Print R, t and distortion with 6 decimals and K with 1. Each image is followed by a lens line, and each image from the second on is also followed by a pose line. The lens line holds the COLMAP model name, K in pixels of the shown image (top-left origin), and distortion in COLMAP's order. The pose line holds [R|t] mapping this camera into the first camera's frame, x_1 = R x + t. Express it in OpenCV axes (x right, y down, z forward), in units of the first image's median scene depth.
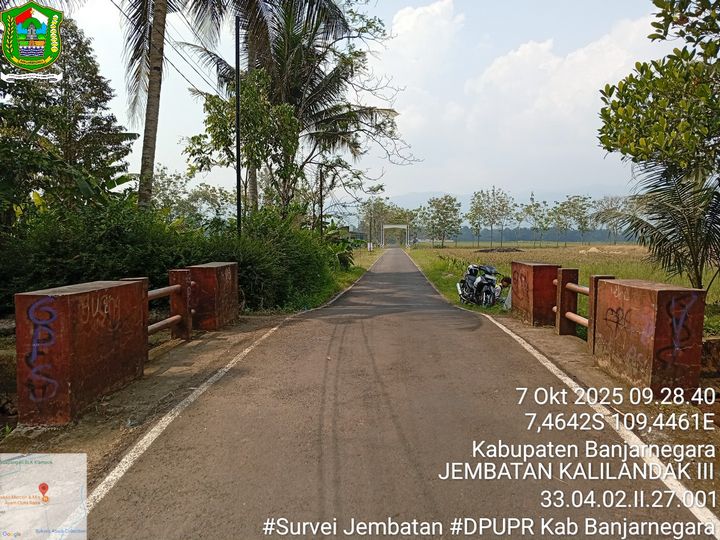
lens RADIAL K [[553.5, 0, 359.9], [0, 553.5, 264.7], [0, 0, 1]] dist [0.083791, -0.181027]
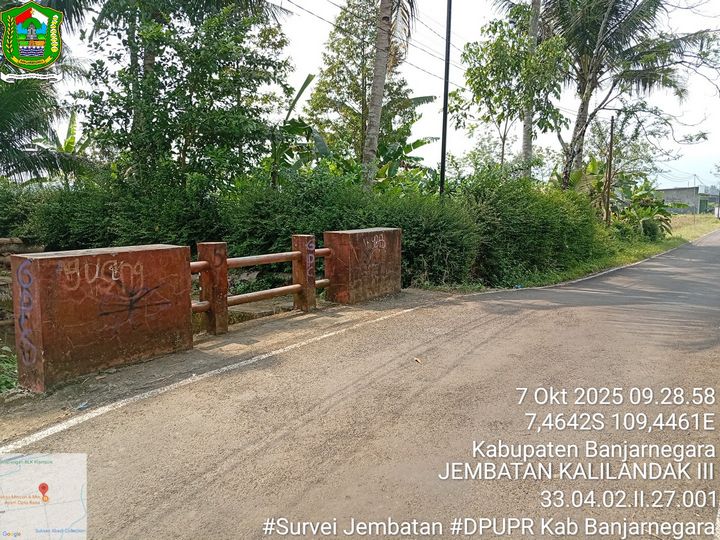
lens RADIAL K [[553.5, 0, 355.6], [0, 553.5, 270.6], [0, 0, 1]] dist [0.083791, -0.181027]
pose [[0.833699, 0.073387, -0.547321, 0.073307], [-0.031152, 0.995802, 0.086068, -0.003992], [0.551340, -0.054705, 0.832485, 0.086277]]
